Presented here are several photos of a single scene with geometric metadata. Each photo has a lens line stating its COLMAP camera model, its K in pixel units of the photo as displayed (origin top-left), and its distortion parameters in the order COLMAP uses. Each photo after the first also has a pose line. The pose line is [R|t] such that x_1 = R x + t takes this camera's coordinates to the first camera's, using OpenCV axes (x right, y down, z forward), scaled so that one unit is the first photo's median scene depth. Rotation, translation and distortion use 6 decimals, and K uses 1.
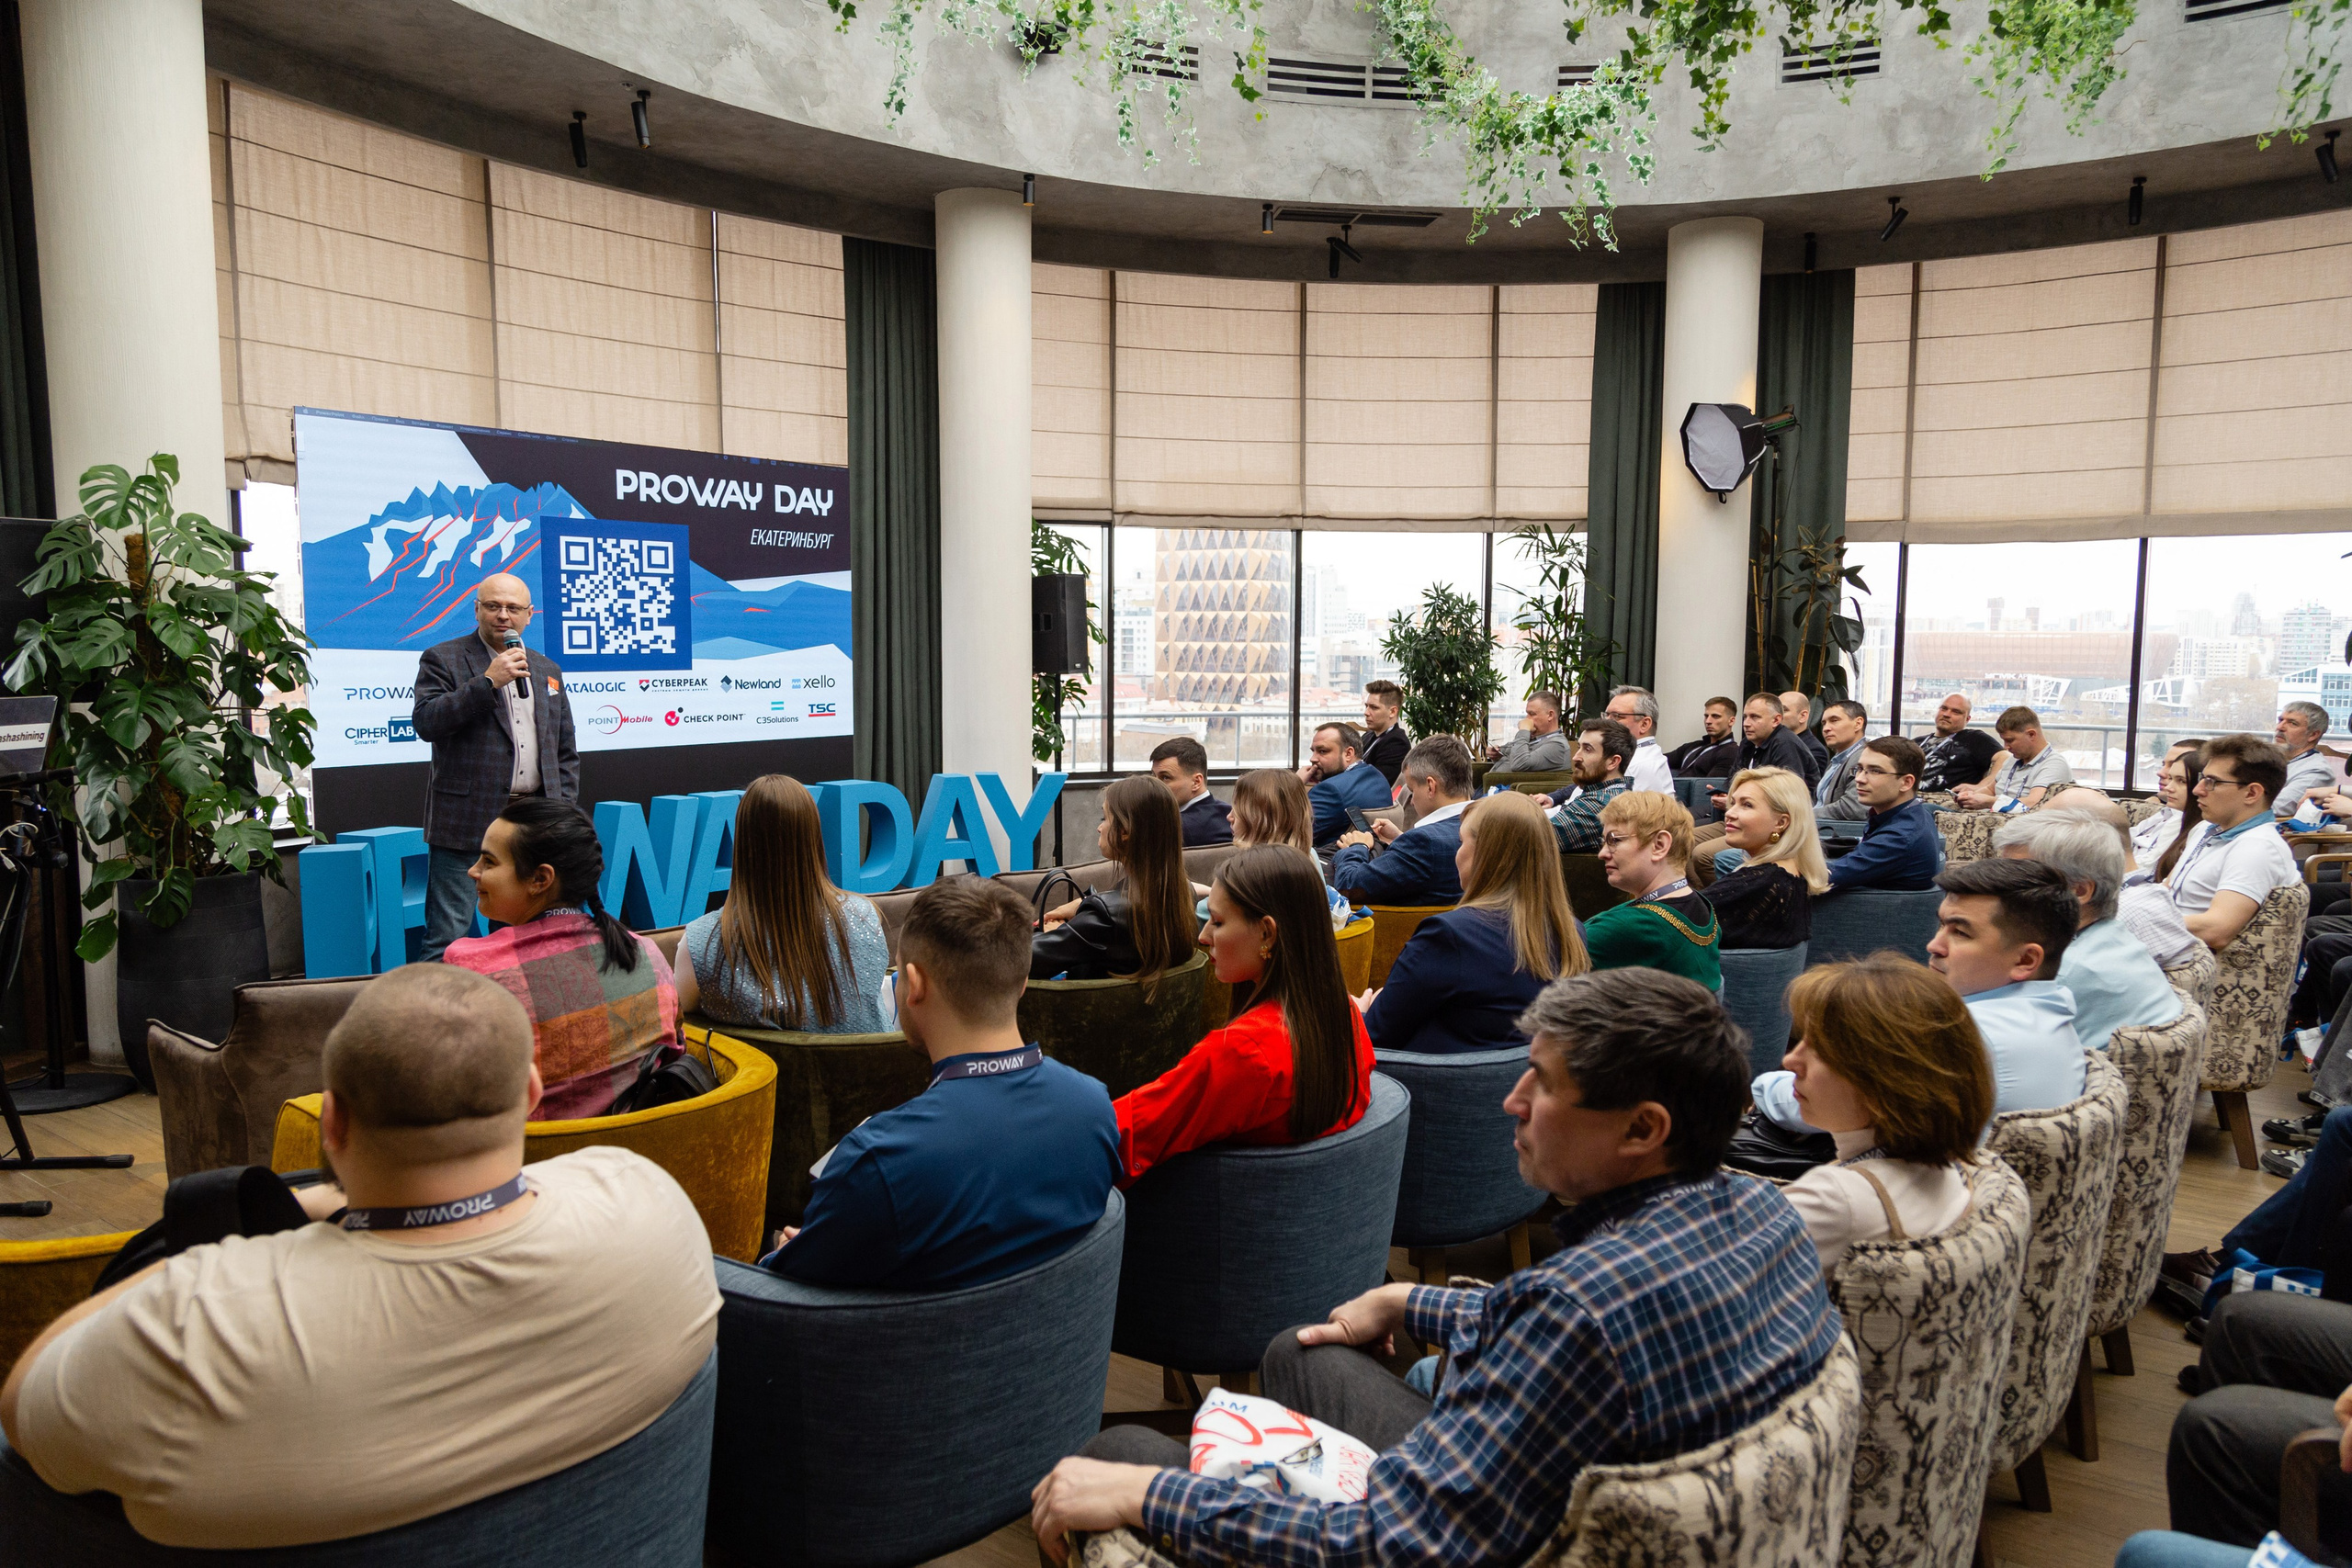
lens RADIAL K [[1586.1, 0, 1176.0], [0, 1586.1, 784.0], [0, 0, 1]] dist [0.005522, 0.000542]
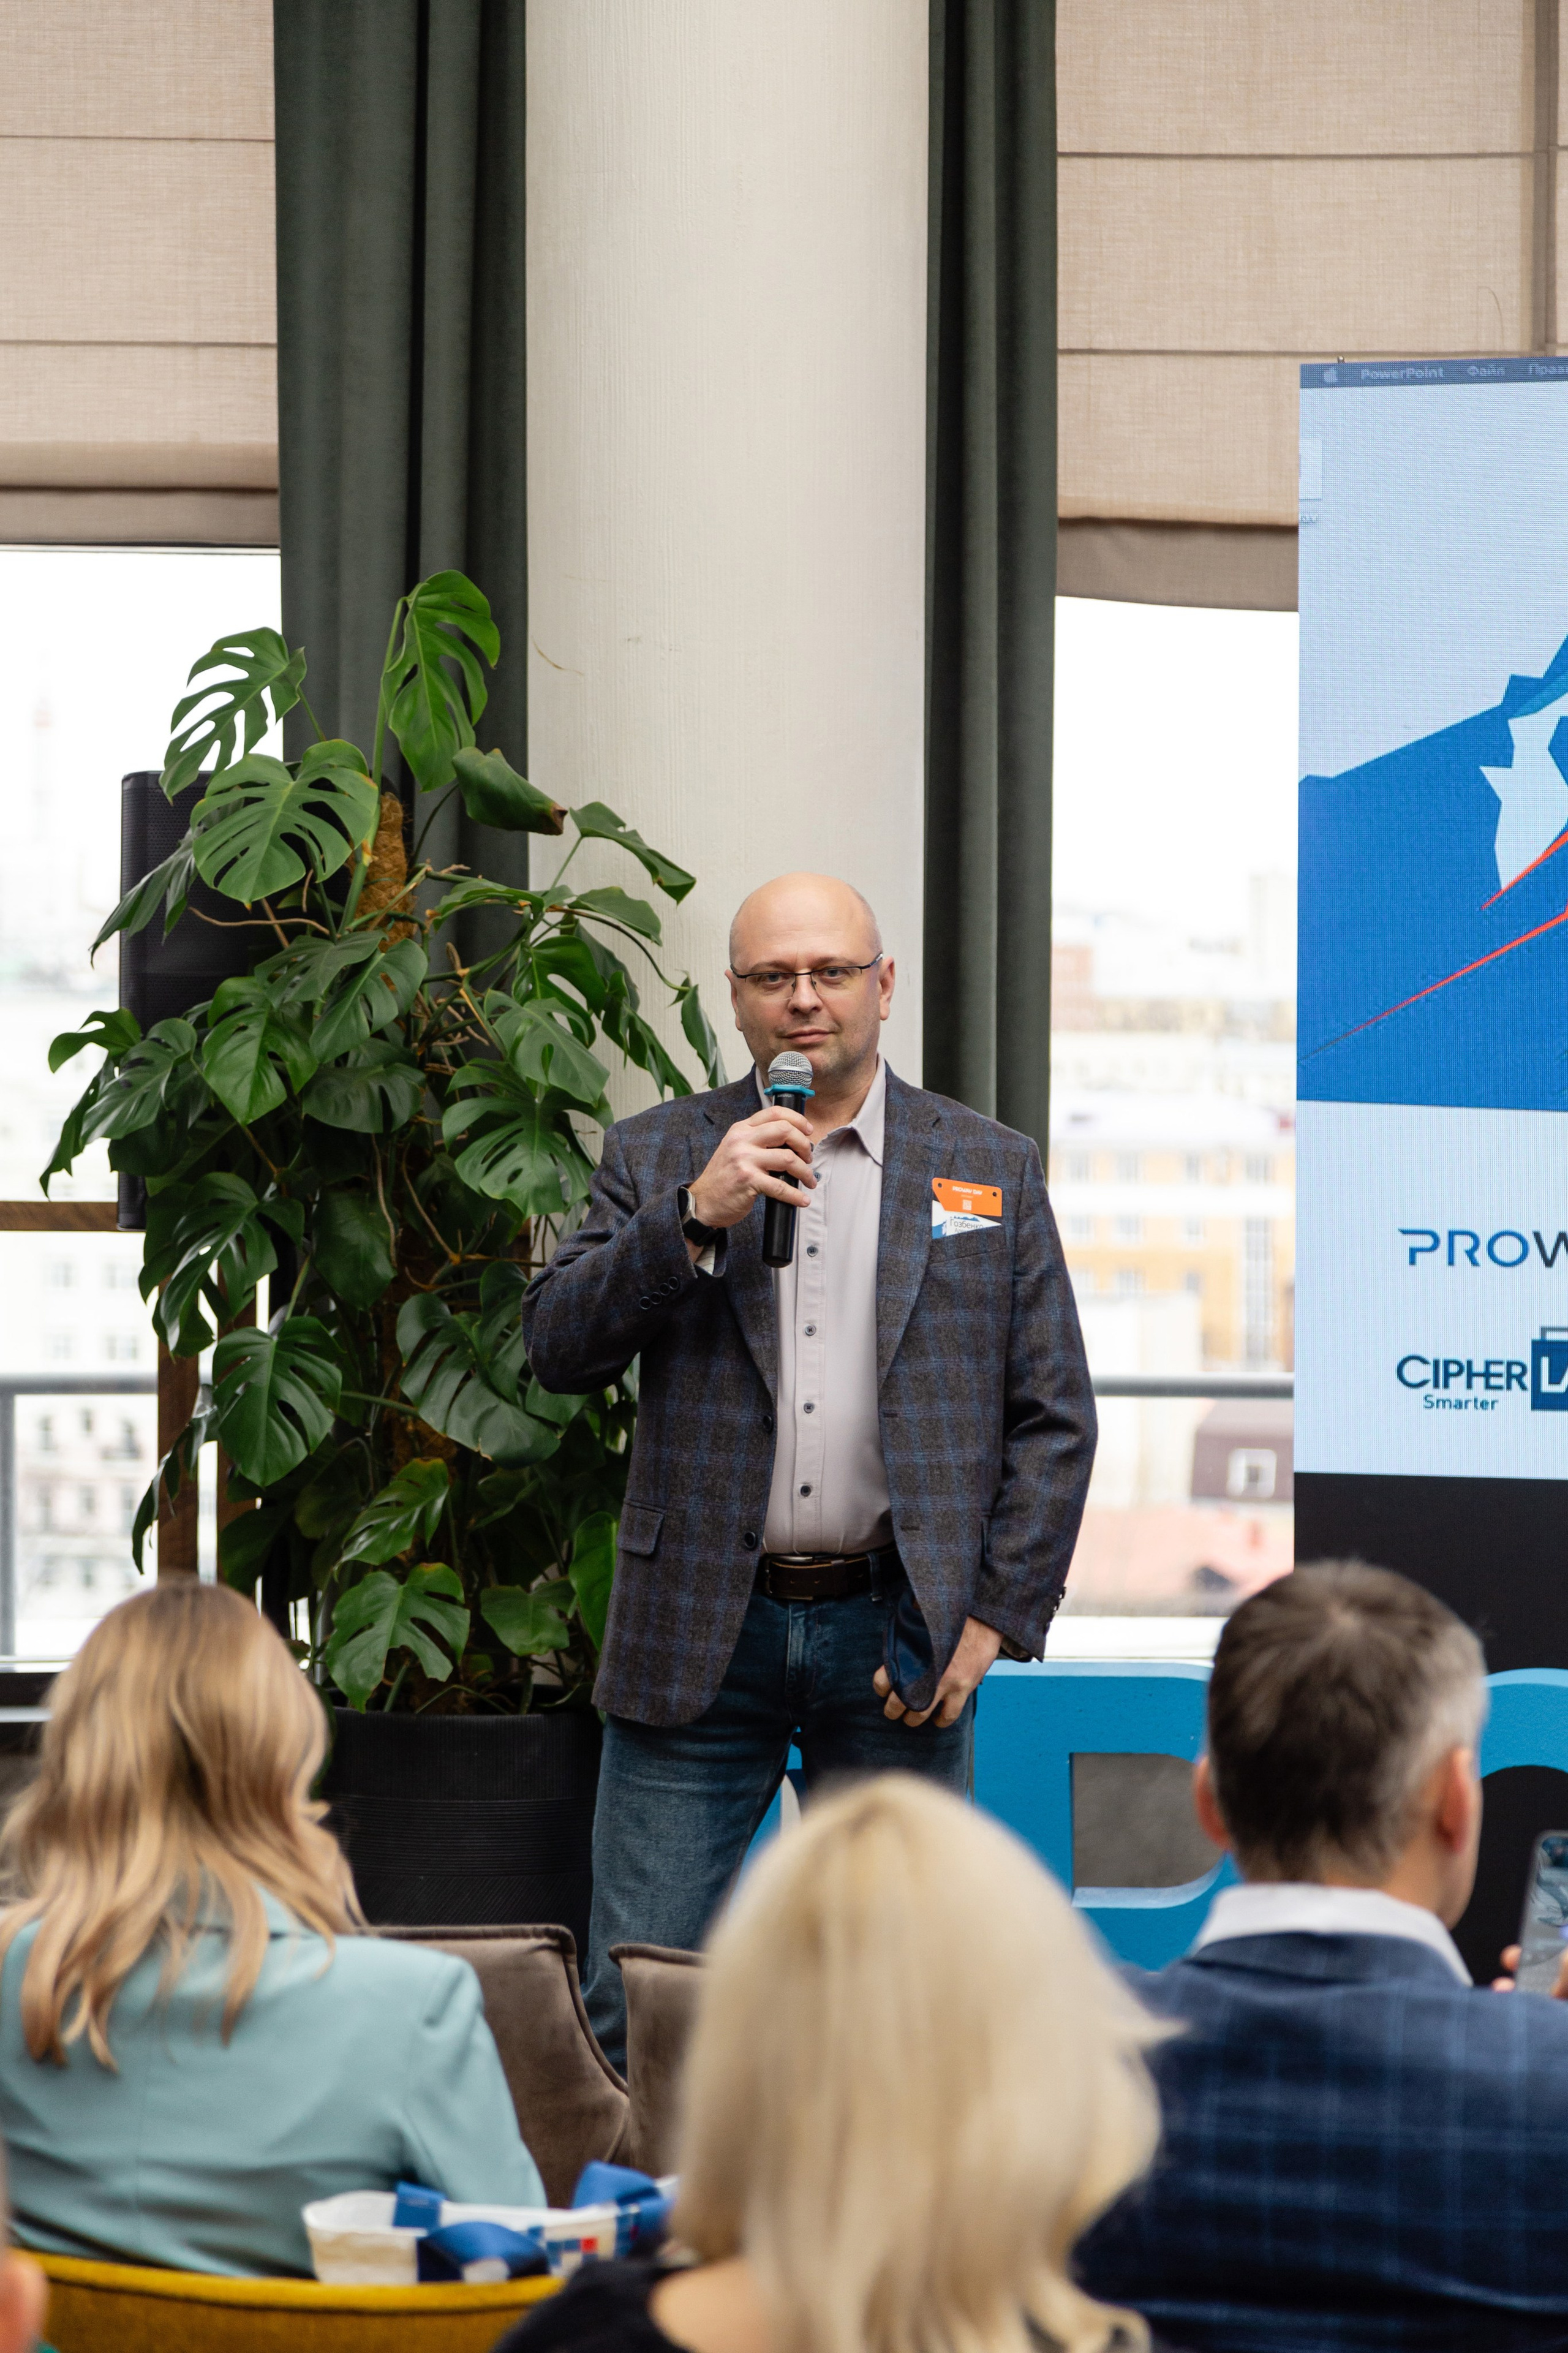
lens RADIAL K [[6882.7, 0, 784.0], [0, 6882.7, 1176.5], [0, 0, 1]] dist [-0.023880, 0.400183]
pose [[0.298734, 0.024028, -0.954034, 0.637865], [-0.092013, 0.995751, -0.003733, -0.046025], [0.949890, 0.088899, 0.299675, 0.401994]]
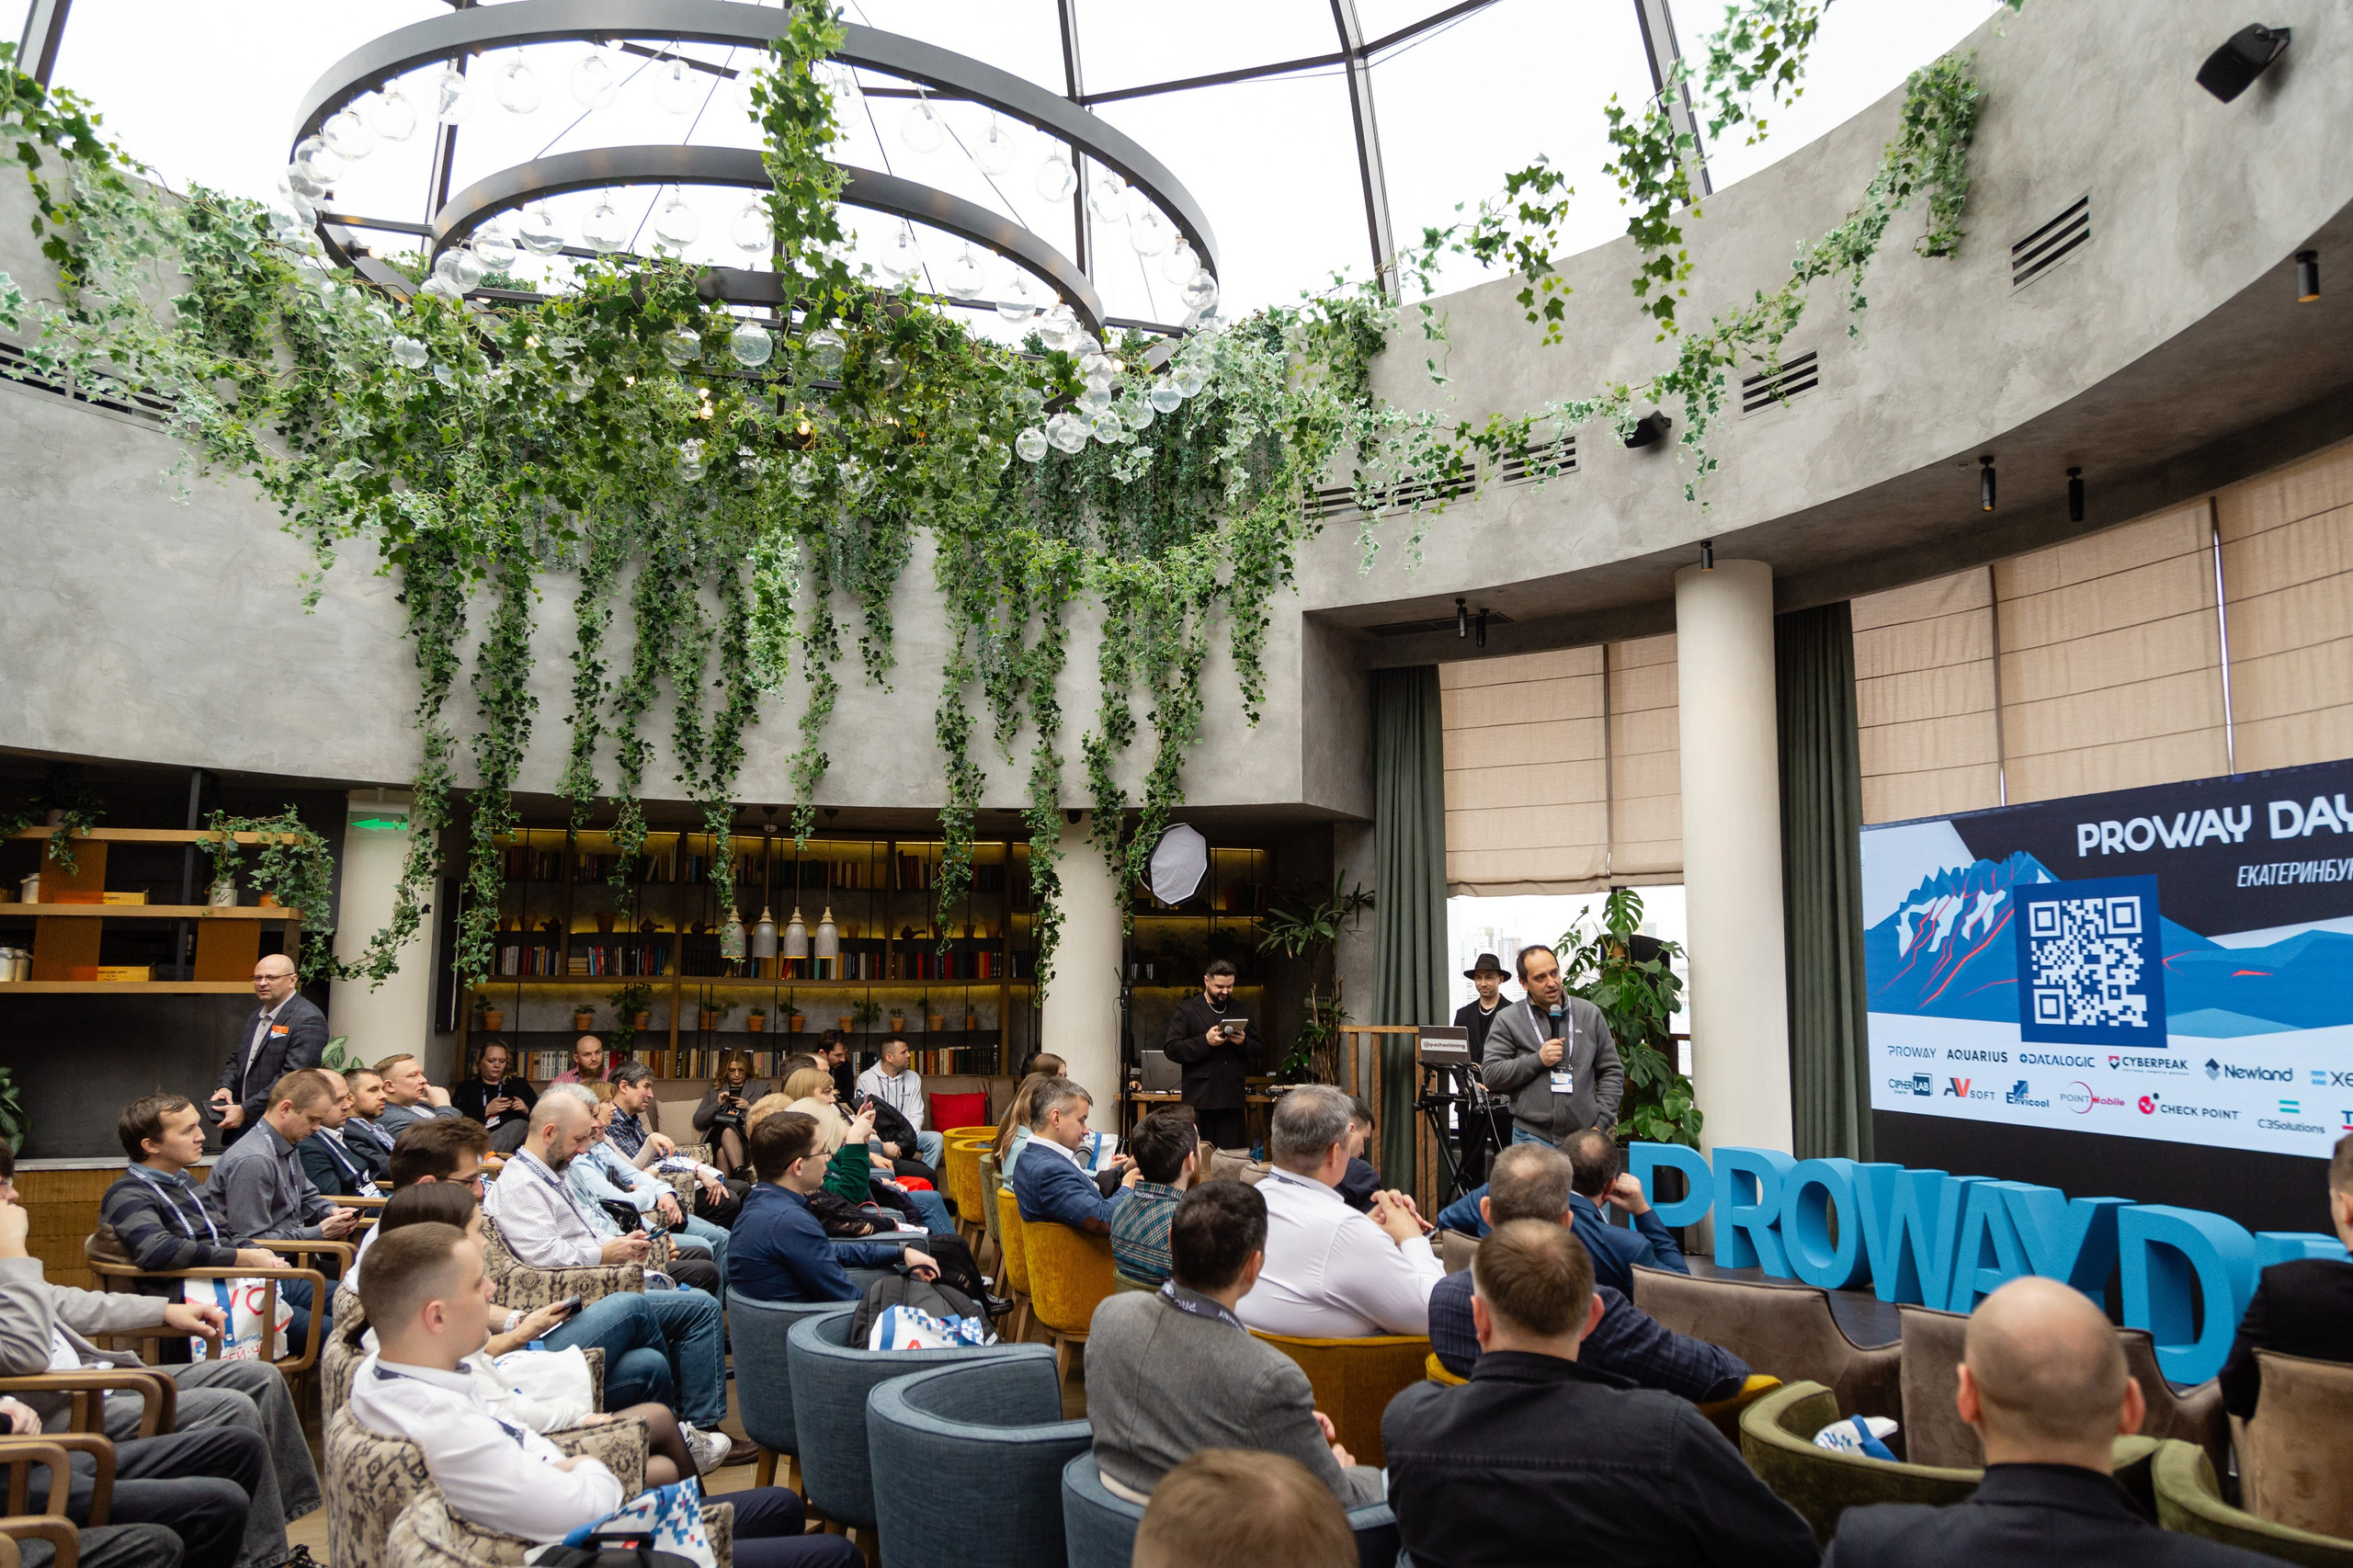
lens RADIAL K [[1647.1, 0, 1213.5], [0, 1647.1, 783.4], [0, 0, 1]] dist [-0.005851, -0.001311]
pose [[-0.599986, -0.104570, -0.793147, 0.697962], [-0.083709, 0.994184, -0.067753, -0.112411], [0.795619, 0.025742, -0.605250, 1.151310]]
